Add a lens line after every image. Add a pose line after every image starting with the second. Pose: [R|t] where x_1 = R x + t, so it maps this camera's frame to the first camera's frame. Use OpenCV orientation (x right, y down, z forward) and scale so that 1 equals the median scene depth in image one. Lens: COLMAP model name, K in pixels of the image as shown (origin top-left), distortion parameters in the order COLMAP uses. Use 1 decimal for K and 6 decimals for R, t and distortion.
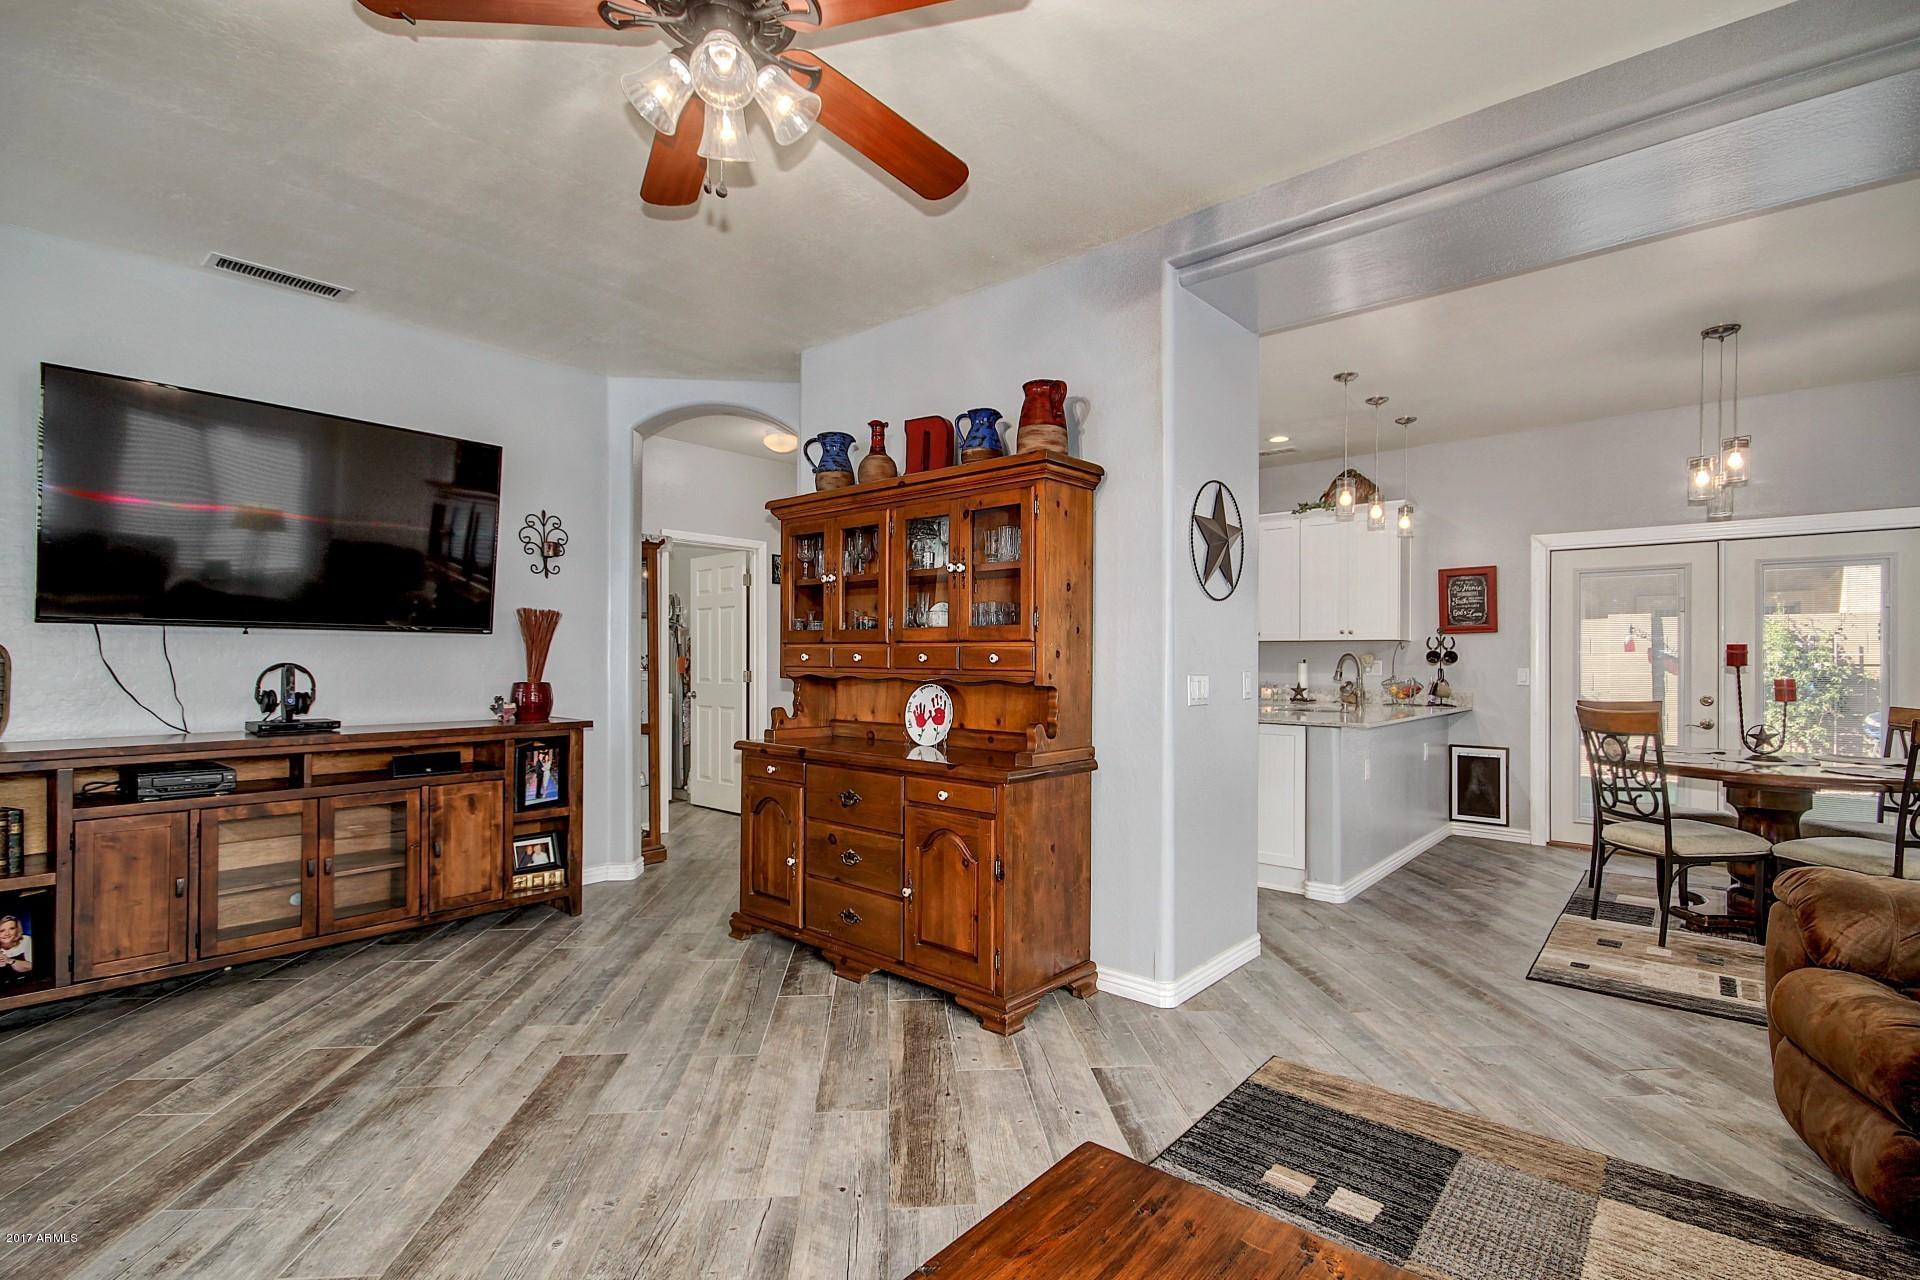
lens RADIAL K [[891.1, 0, 960.9], [0, 891.1, 649.3], [0, 0, 1]] dist [0.000319, -0.002972]
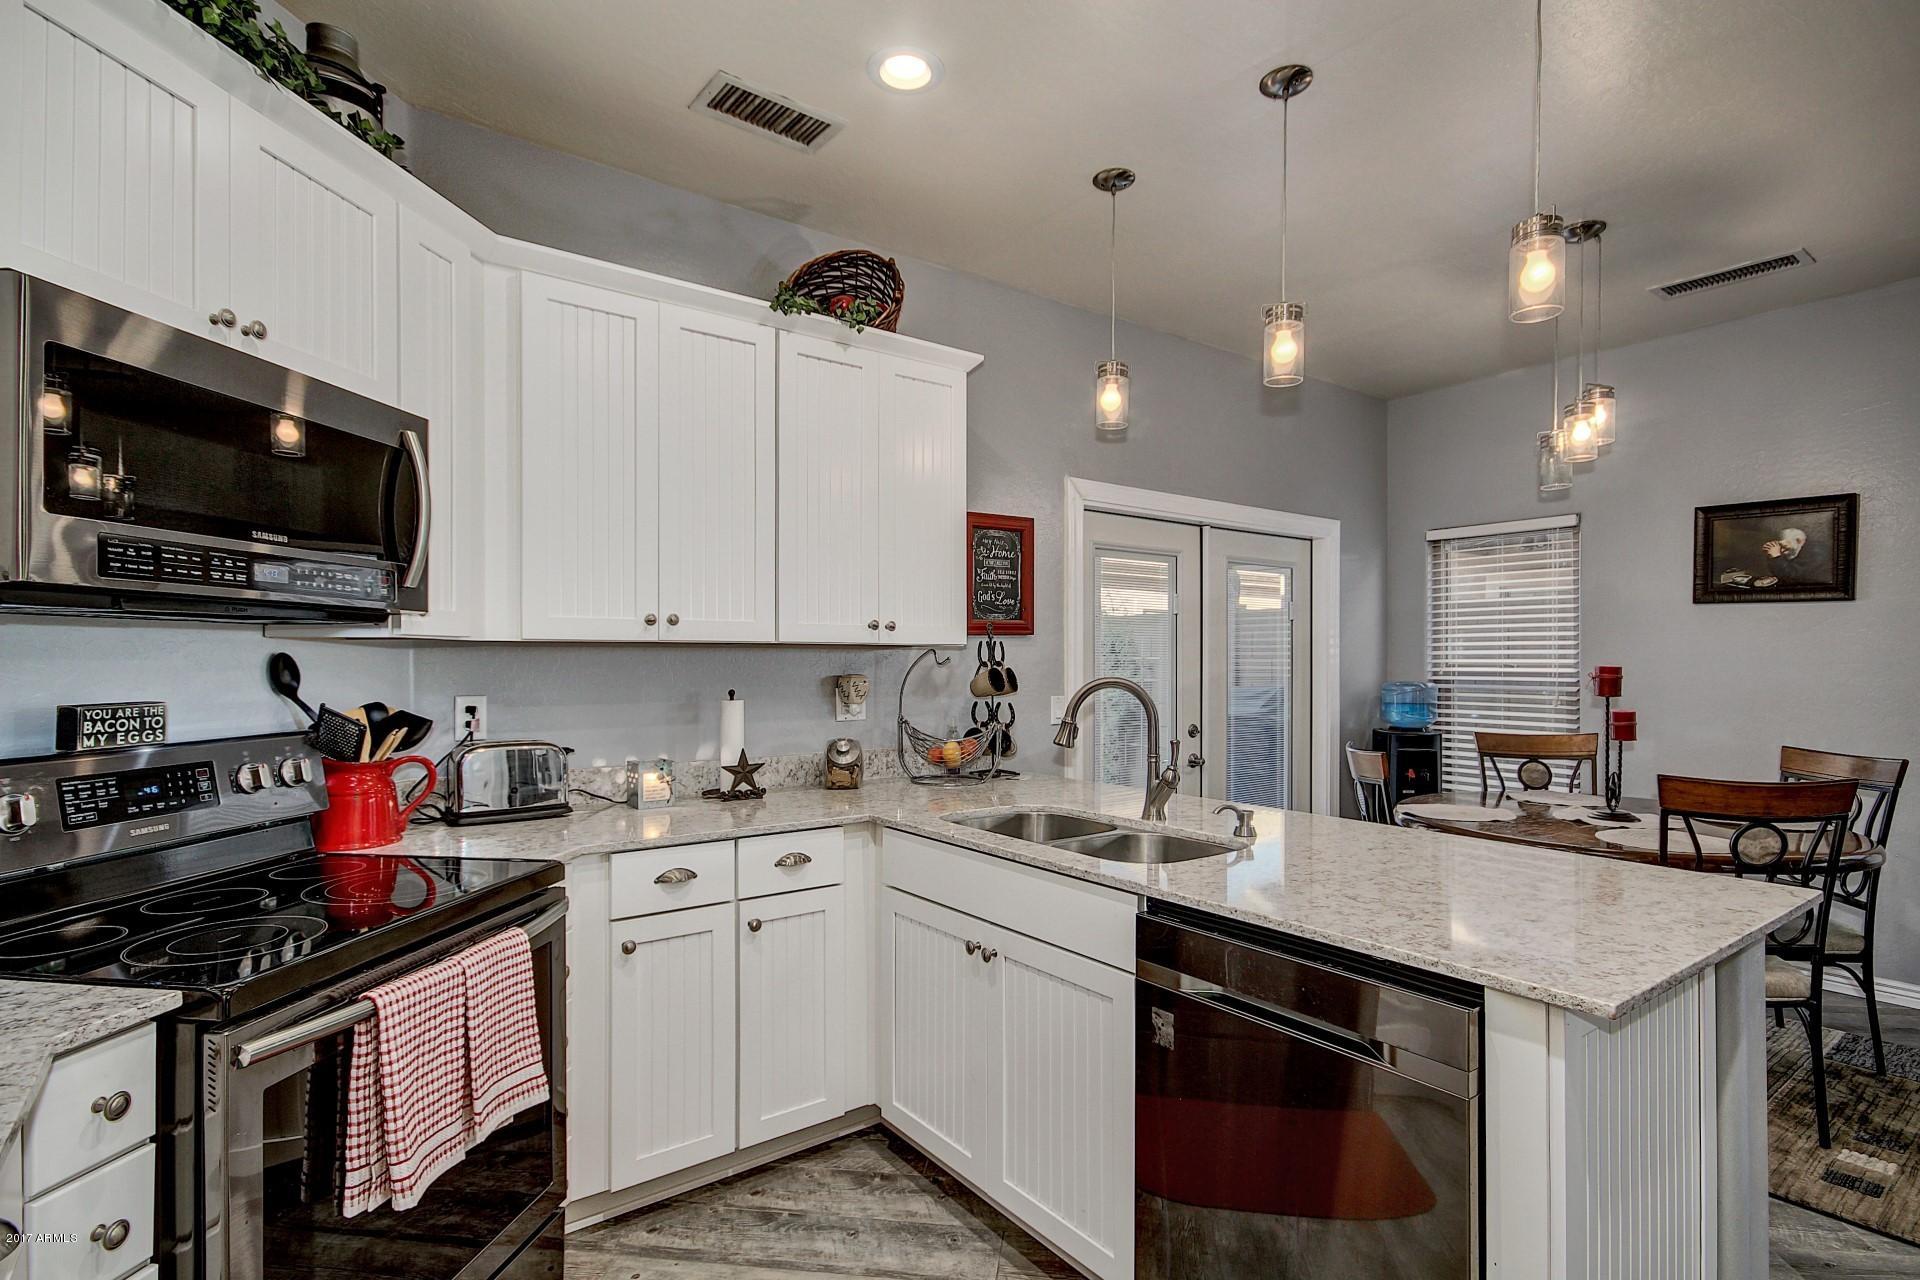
lens RADIAL K [[891.1, 0, 959.7], [0, 891.1, 649.6], [0, 0, 1]] dist [0.000319, -0.002972]
pose [[0.194733, 0.005622, 0.980840, 0.031363], [-0.011329, 0.999930, -0.003483, -0.006998], [-0.980791, -0.010433, 0.194783, 0.926942]]
